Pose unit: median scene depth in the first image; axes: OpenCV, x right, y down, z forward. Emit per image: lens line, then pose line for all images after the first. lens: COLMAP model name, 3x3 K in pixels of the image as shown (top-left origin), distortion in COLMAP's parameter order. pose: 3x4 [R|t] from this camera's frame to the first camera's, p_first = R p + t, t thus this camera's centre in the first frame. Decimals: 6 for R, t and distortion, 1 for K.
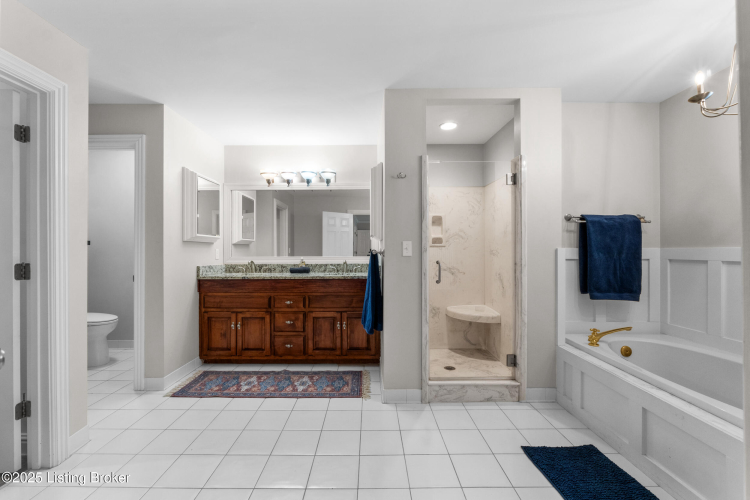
lens RADIAL K [[319.7, 0, 374.7], [0, 319.7, 246.7], [0, 0, 1]] dist [-0.022800, -0.000261]
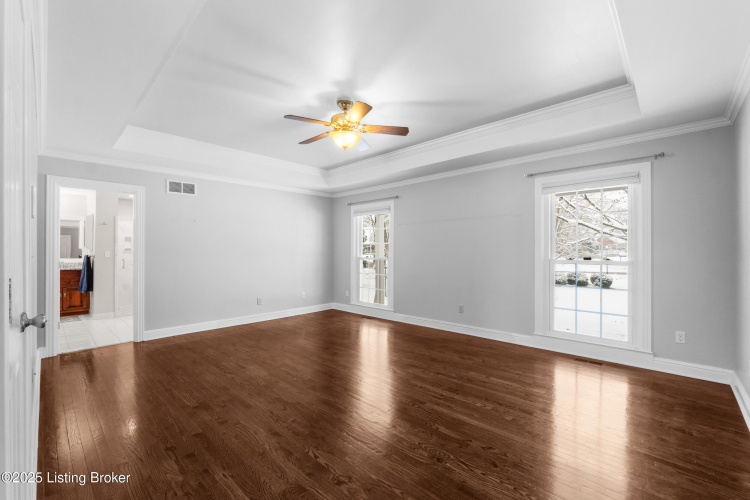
lens RADIAL K [[319.7, 0, 375.3], [0, 319.7, 248.3], [0, 0, 1]] dist [-0.022800, -0.000261]
pose [[0.690704, 0.013764, 0.723007, -0.174526], [-0.004553, 0.999882, -0.014685, -0.011668], [-0.723124, 0.006851, 0.690685, -1.678583]]
